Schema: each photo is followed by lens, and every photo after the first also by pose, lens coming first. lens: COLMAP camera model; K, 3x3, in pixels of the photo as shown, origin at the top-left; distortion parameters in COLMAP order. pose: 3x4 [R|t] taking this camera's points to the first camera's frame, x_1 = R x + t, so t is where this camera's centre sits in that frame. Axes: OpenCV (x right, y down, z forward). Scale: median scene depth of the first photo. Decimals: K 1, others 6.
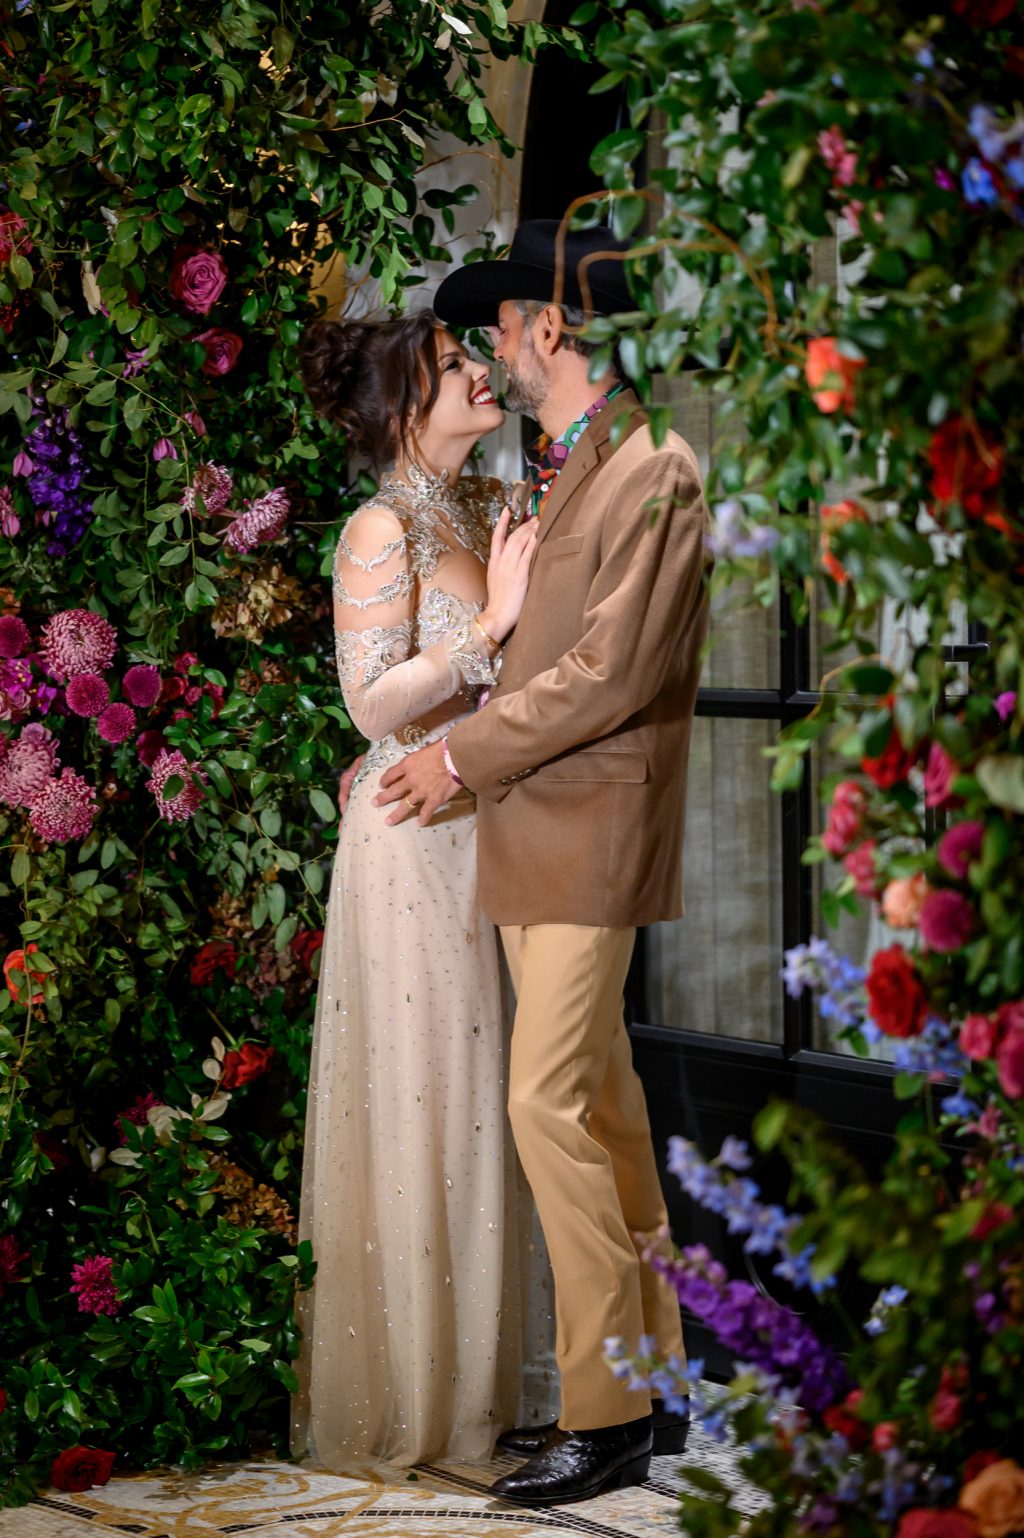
lens RADIAL K [[3164.1, 0, 512.3], [0, 3164.1, 872.2], [0, 0, 1]] dist [0.009498, -0.282142]
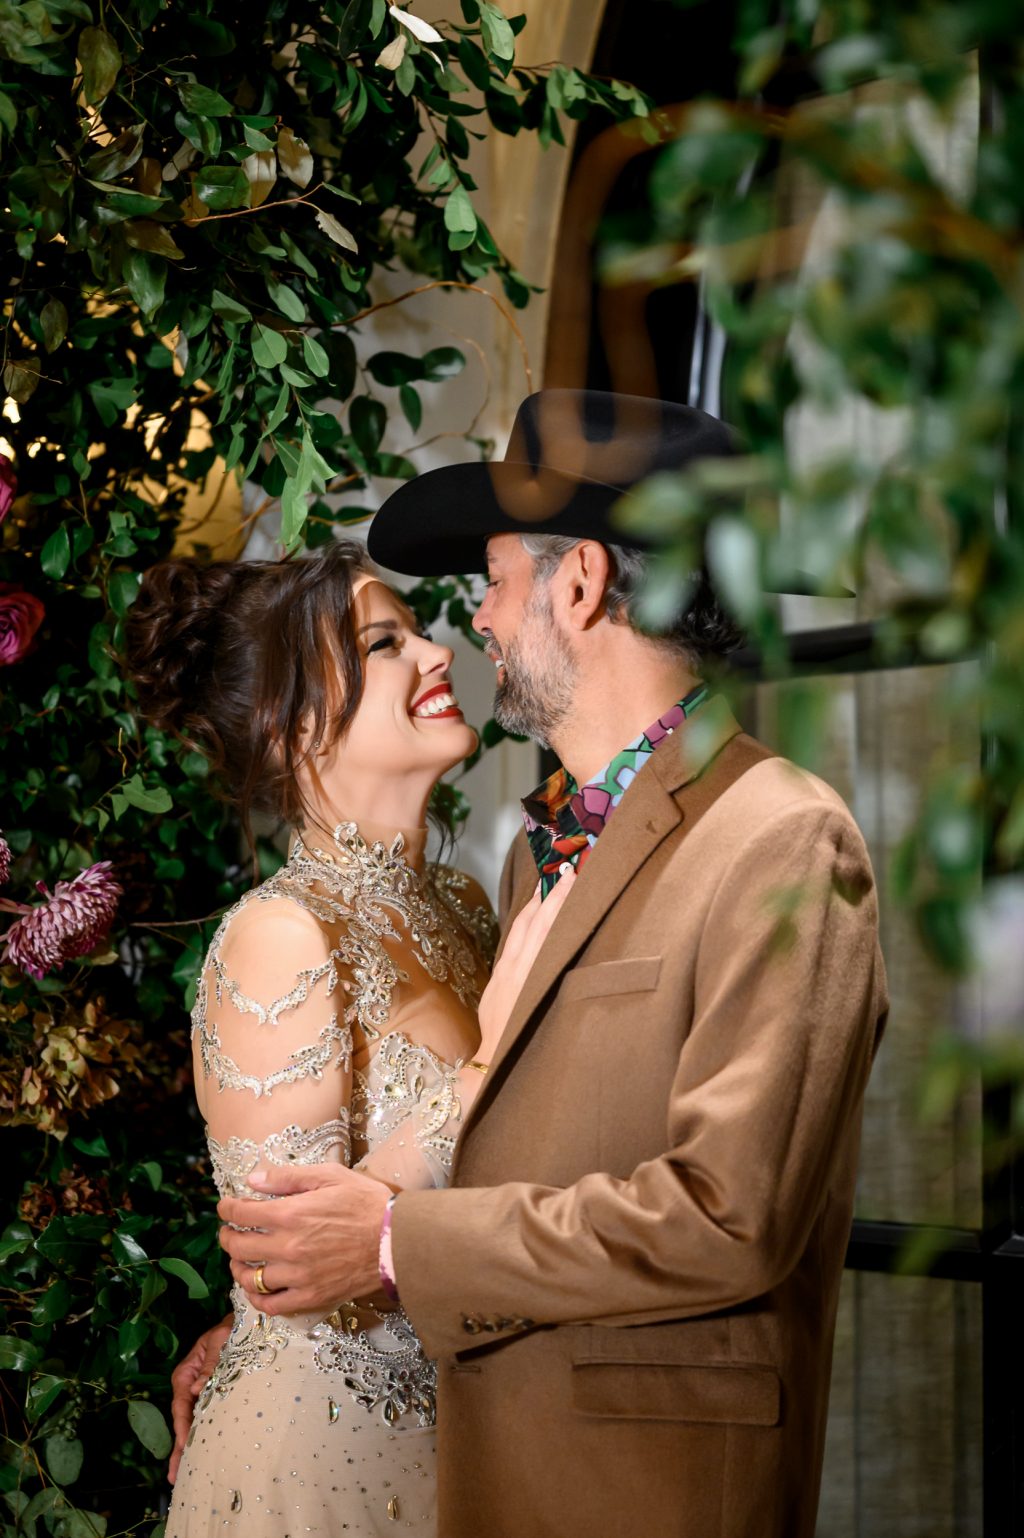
lens RADIAL K [[3569.9, 0, 512.0], [0, 3569.9, 769.0], [0, 0, 1]] dist [-0.063876, -0.527802]
pose [[0.999761, 0.014743, -0.016126, 0.009821], [-0.017005, 0.988454, -0.150567, -0.044764], [0.013720, 0.150805, 0.988468, 0.378517]]
